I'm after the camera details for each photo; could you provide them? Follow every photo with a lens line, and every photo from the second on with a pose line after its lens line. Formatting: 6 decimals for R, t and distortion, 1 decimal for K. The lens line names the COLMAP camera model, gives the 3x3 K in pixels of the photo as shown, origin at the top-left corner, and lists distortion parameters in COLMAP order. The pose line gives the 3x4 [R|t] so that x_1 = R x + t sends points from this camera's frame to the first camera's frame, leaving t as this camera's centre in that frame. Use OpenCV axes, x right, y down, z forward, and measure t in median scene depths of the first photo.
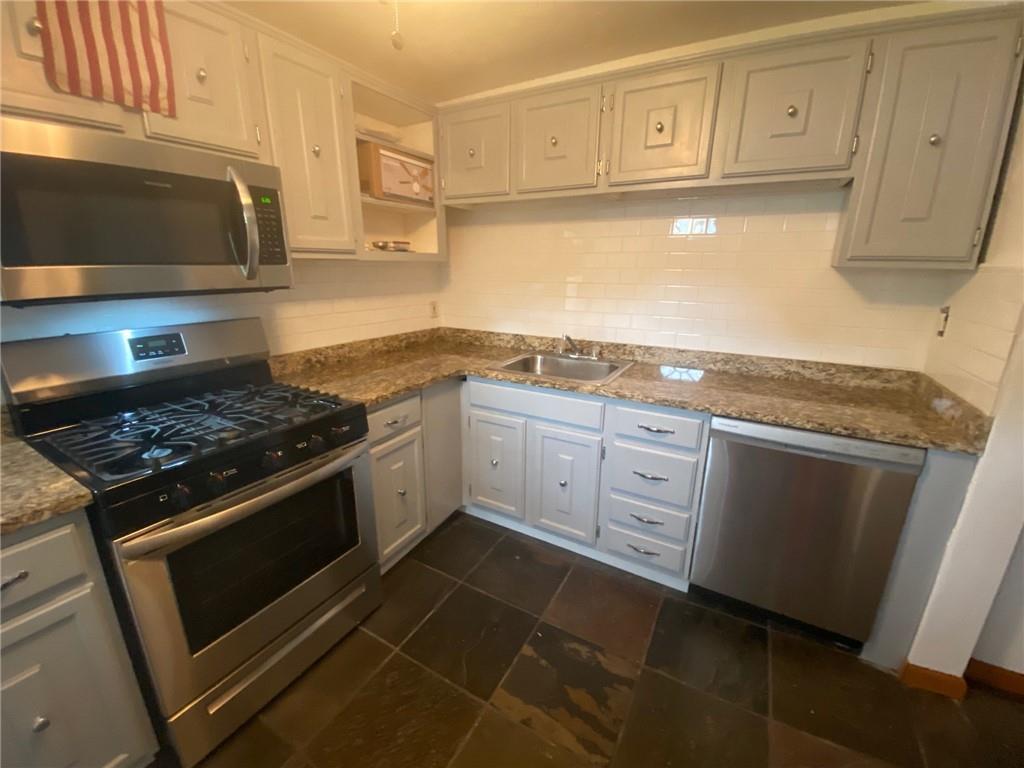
lens RADIAL K [[412.3, 0, 509.8], [0, 412.3, 384.4], [0, 0, 1]] dist [0.018315, -0.018396]
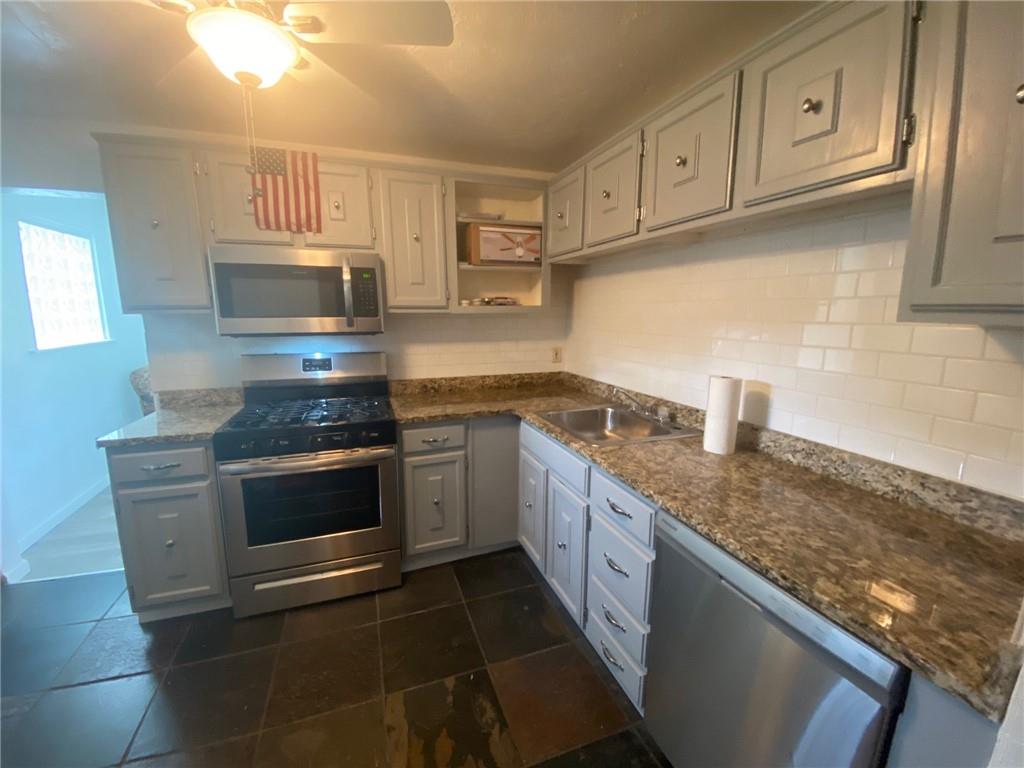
lens RADIAL K [[410.4, 0, 512.0], [0, 410.4, 384.0], [0, 0, 1]] dist [0.028659, -0.021913]
pose [[0.767645, 0.104977, -0.632220, 0.636902], [-0.171571, 0.984148, -0.044910, -0.059722], [0.617483, 0.142945, 0.773487, 0.164555]]
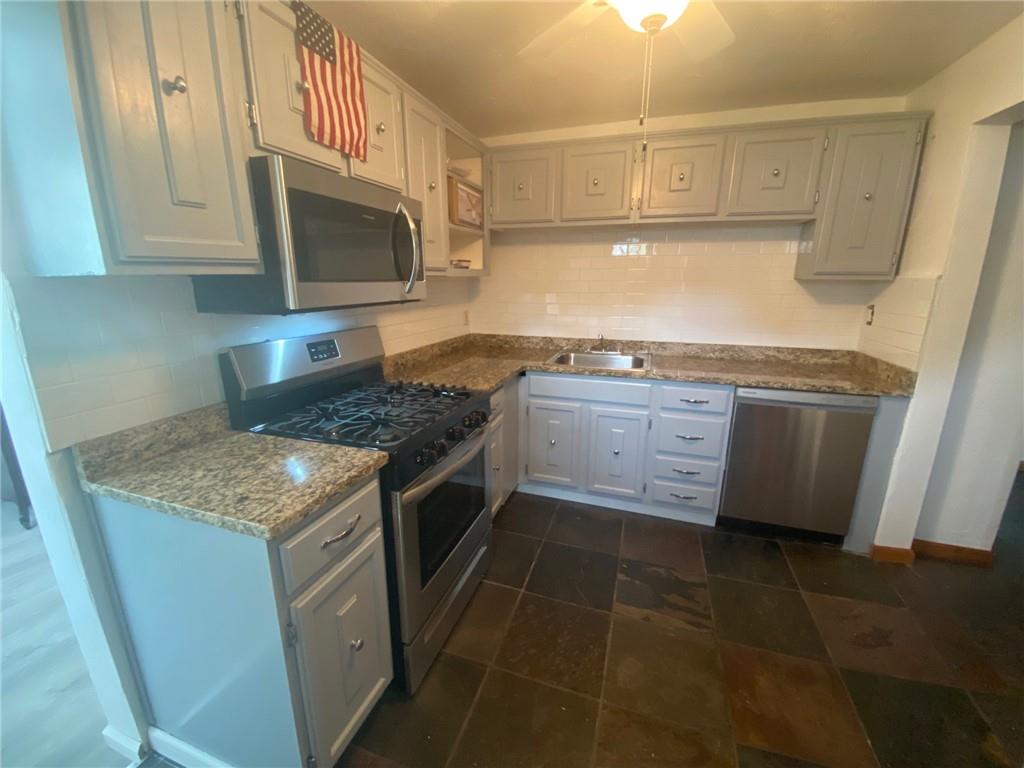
lens RADIAL K [[412.3, 0, 509.8], [0, 412.3, 384.4], [0, 0, 1]] dist [0.018315, -0.018396]
pose [[0.981762, -0.052406, 0.182747, -0.433772], [0.057094, 0.998159, -0.020488, 0.045018], [-0.181336, 0.030548, 0.982947, -0.189086]]
